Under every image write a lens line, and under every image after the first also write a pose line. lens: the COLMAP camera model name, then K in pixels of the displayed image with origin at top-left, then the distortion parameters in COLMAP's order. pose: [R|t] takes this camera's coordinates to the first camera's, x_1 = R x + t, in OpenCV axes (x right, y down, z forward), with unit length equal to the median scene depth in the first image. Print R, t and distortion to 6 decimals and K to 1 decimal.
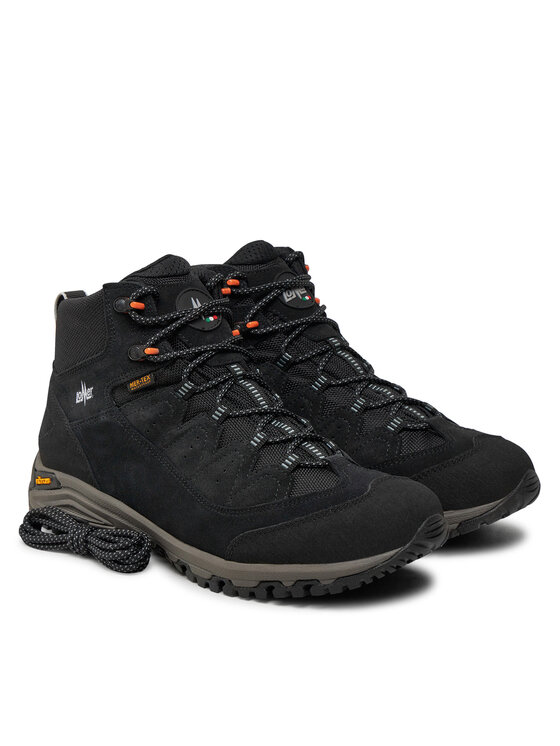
lens RADIAL K [[3530.1, 0, 280.0], [0, 3530.1, 373.0], [0, 0, 1]] dist [-0.103706, -0.247709]
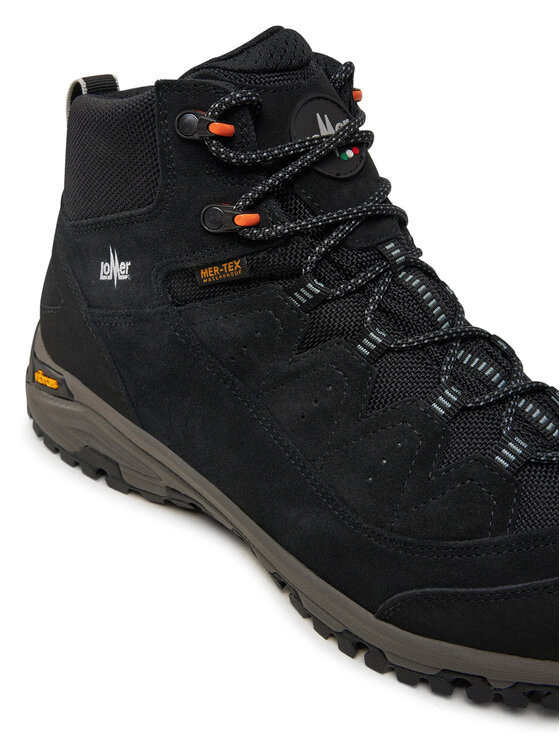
lens RADIAL K [[1082.2, 0, 280.0], [0, 1082.2, 373.0], [0, 0, 1]] dist [0.001227, -0.004481]
pose [[0.991860, 0.015599, 0.126378, -0.051571], [-0.052015, 0.955523, 0.290293, -0.031506], [-0.116229, -0.294503, 0.948556, 0.836308]]
